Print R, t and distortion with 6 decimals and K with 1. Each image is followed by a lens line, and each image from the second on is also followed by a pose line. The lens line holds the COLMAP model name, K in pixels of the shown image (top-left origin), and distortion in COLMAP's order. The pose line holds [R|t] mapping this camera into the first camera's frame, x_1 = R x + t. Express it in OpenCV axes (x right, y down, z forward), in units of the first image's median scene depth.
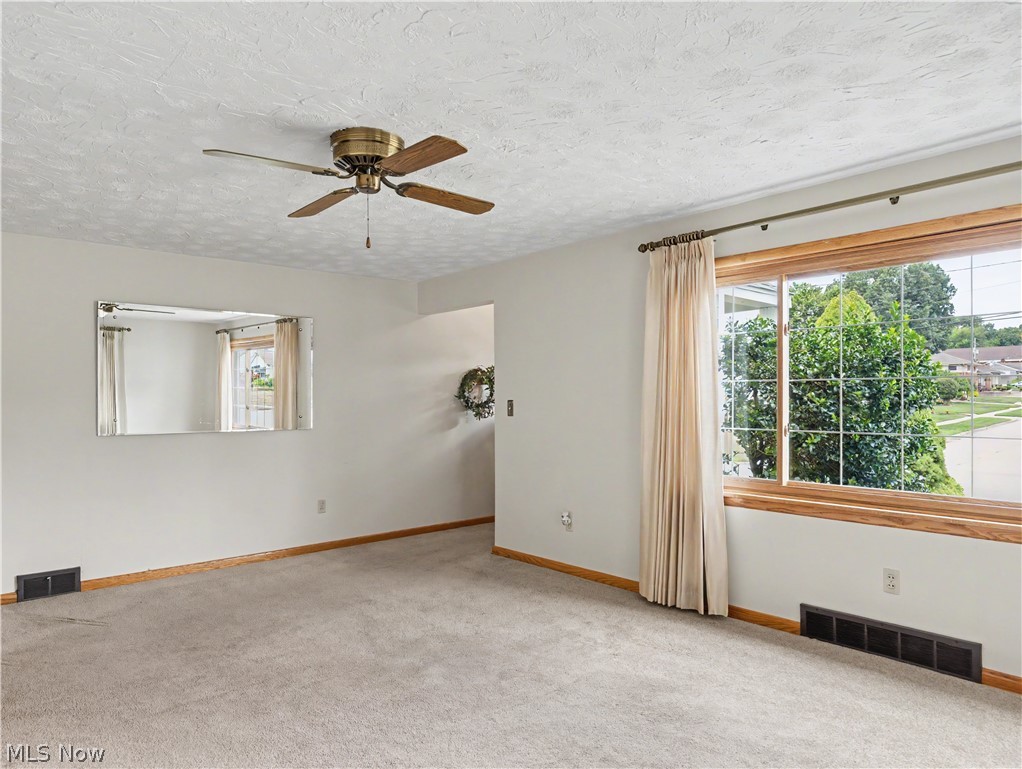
lens RADIAL K [[675.9, 0, 513.3], [0, 675.9, 388.4], [0, 0, 1]] dist [0.000530, 0.000983]
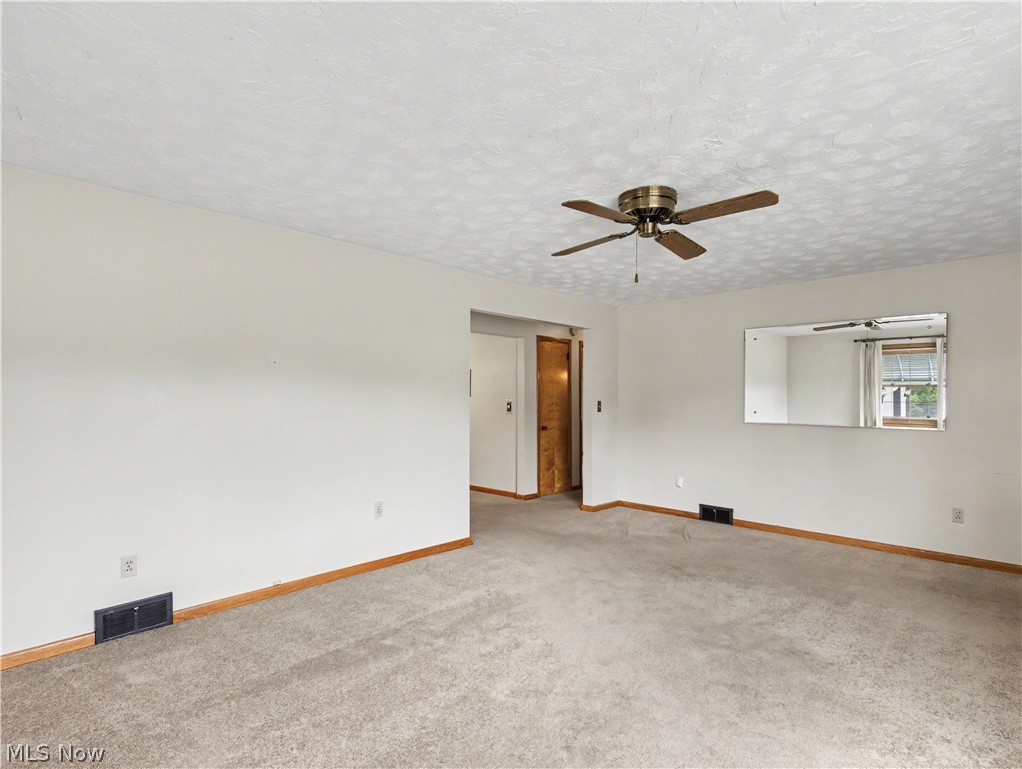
lens RADIAL K [[522.2, 0, 509.5], [0, 522.2, 389.6], [0, 0, 1]] dist [-0.000716, -0.000102]
pose [[0.070878, -0.007887, -0.997454, 0.591529], [0.010546, 0.999919, -0.007157, 0.002937], [0.997429, -0.010012, 0.070955, 0.527345]]
